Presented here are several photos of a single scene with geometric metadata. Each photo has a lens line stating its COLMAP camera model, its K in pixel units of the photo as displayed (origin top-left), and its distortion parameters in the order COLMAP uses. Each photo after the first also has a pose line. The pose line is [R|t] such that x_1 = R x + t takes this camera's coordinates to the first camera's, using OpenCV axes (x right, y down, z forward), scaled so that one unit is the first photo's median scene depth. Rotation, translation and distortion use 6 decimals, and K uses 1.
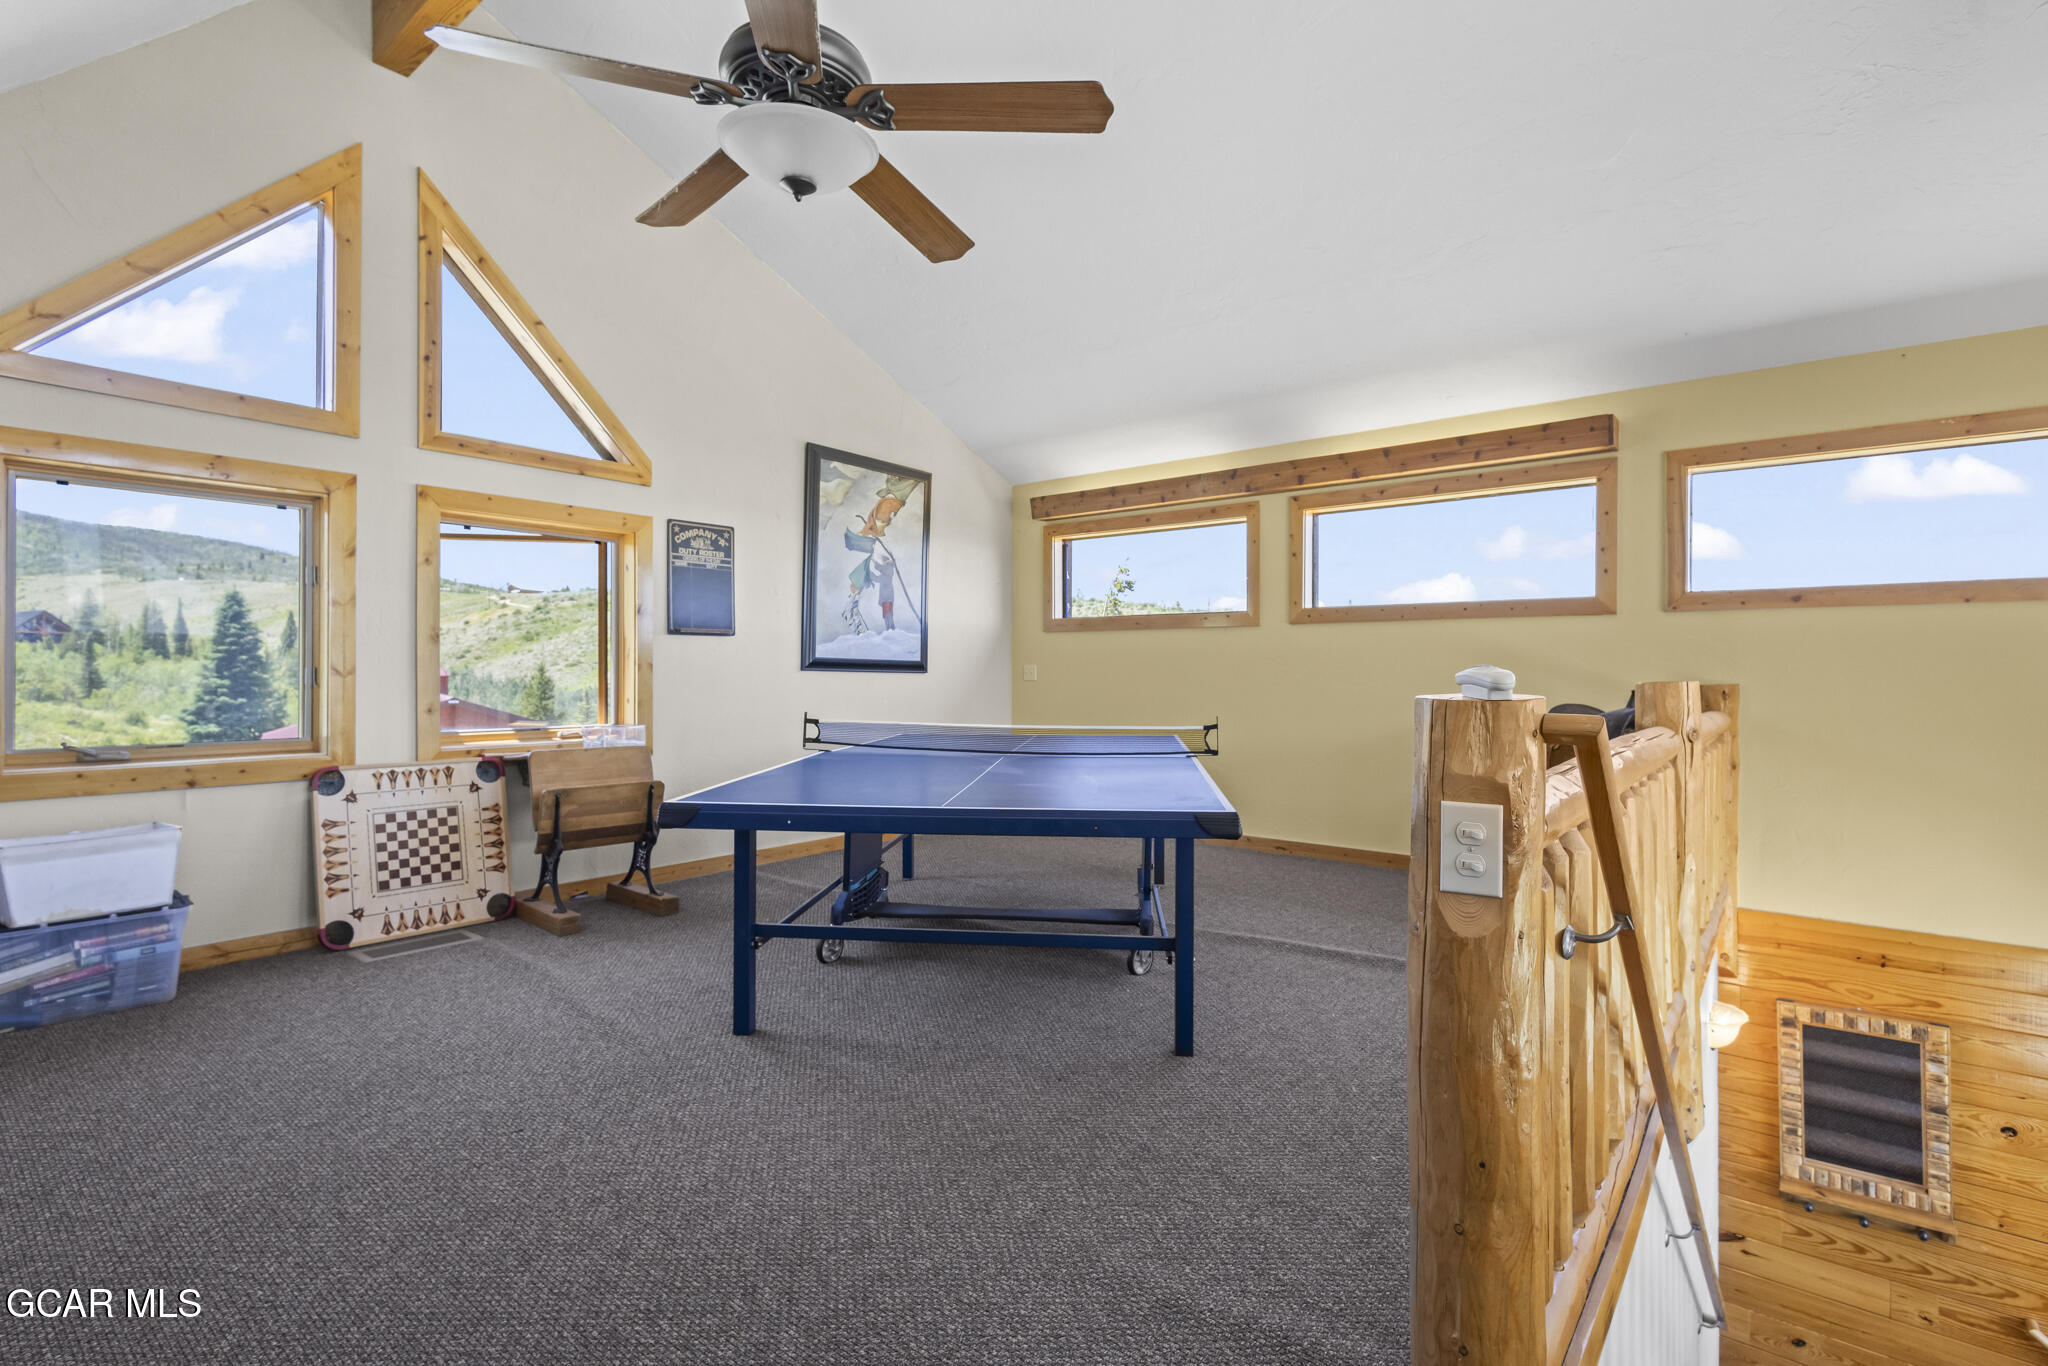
lens RADIAL K [[959.4, 0, 1036.0], [0, 959.4, 673.2], [0, 0, 1]] dist [0.009162, 0.000196]
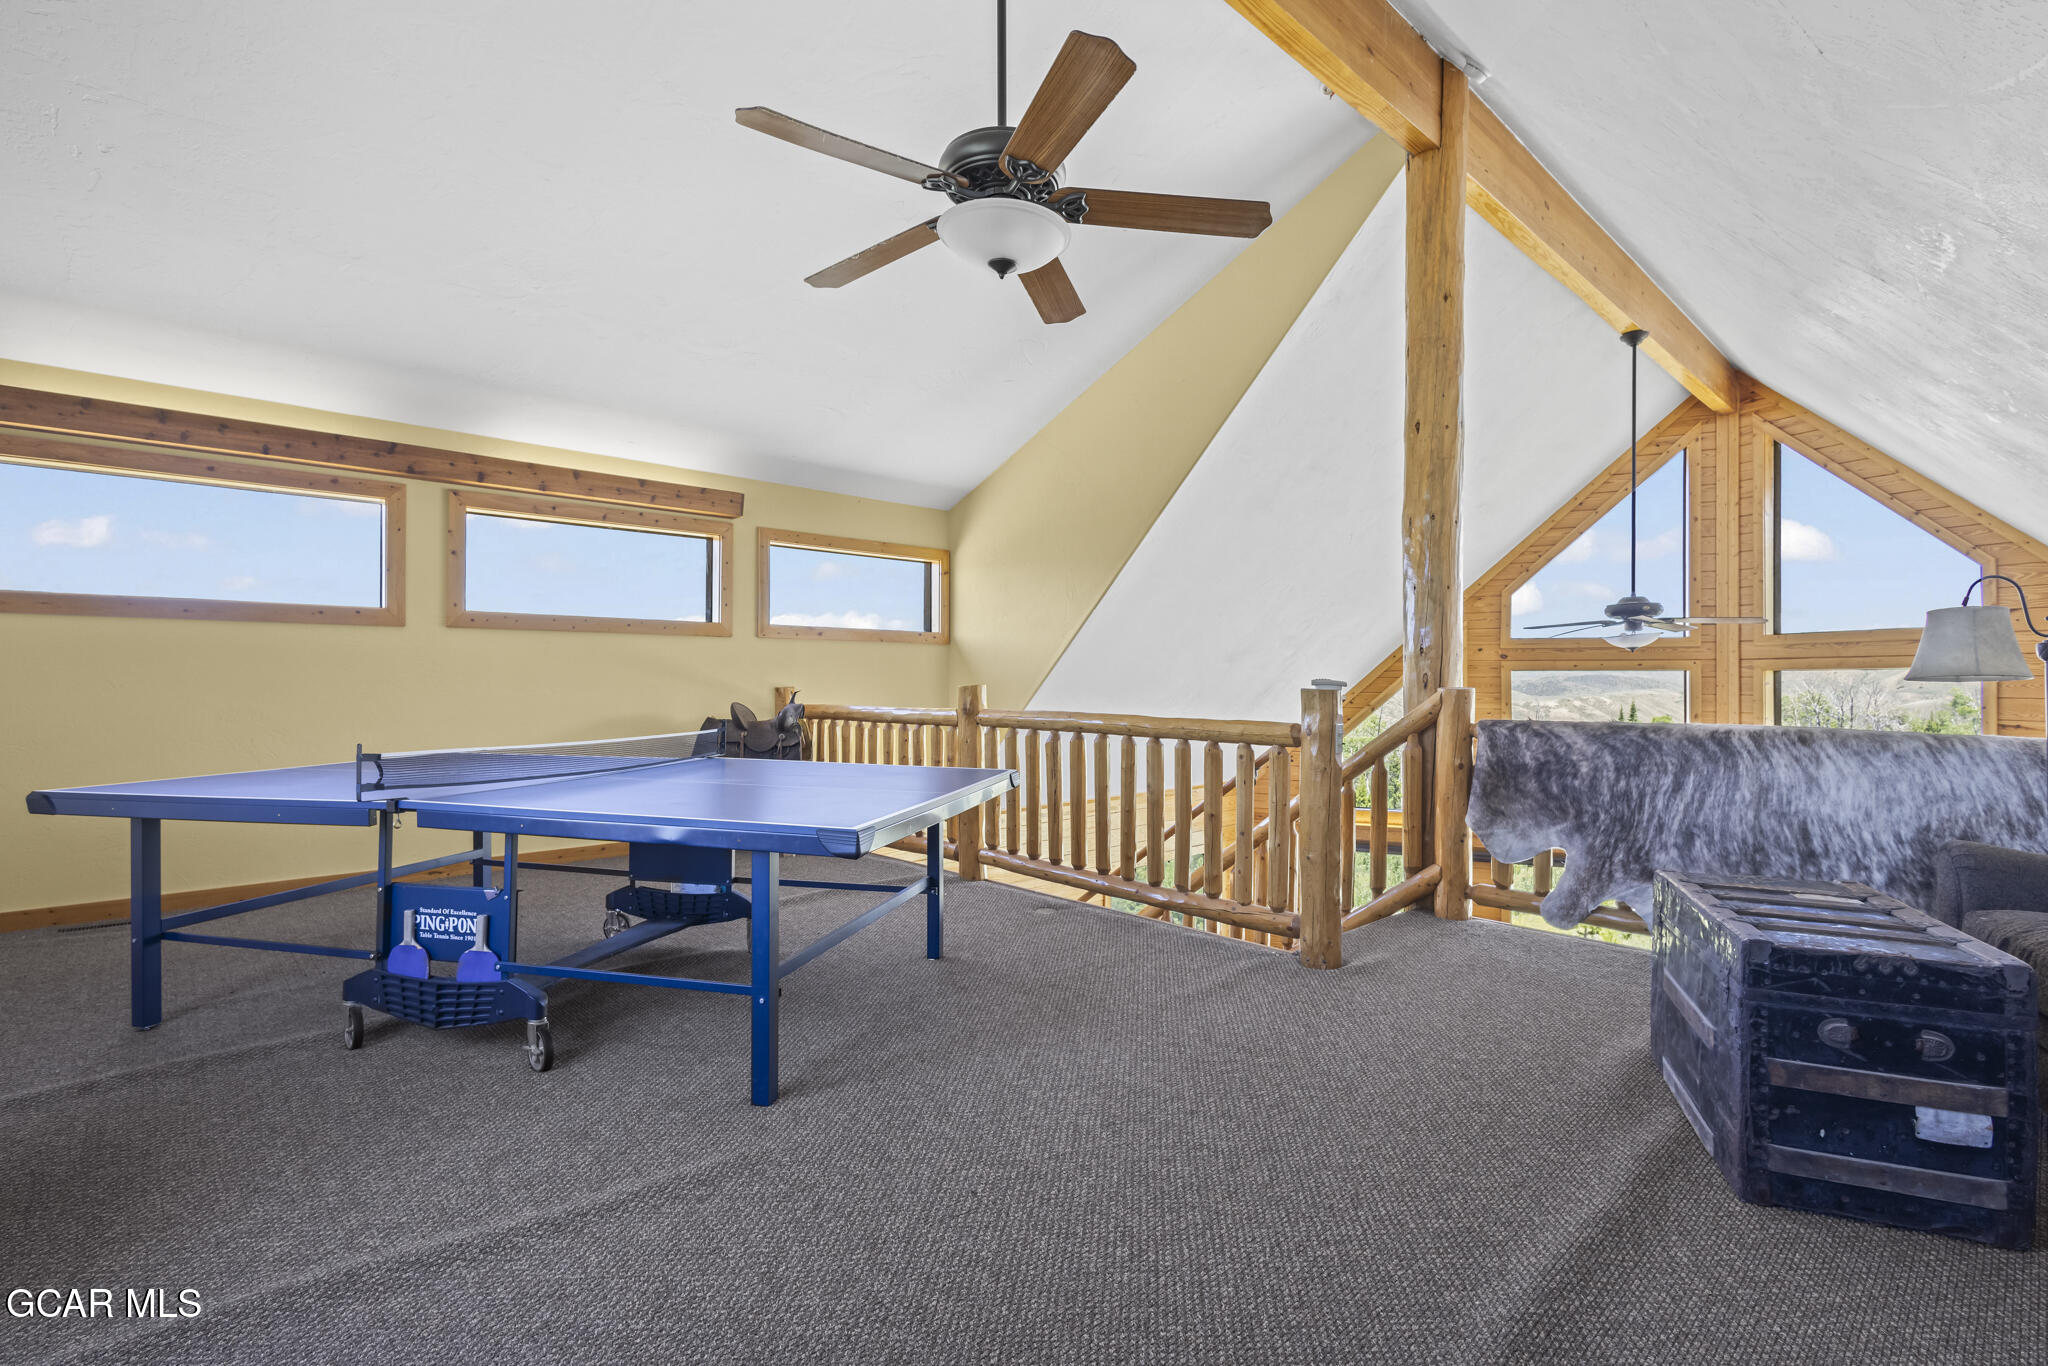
lens RADIAL K [[941.6, 0, 1019.9], [0, 941.6, 679.3], [0, 0, 1]] dist [0.007586, -0.000419]
pose [[0.139196, -0.002892, 0.990261, -0.628607], [0.001602, 0.999995, 0.002695, -0.003201], [-0.990264, 0.001211, 0.139200, 0.373443]]
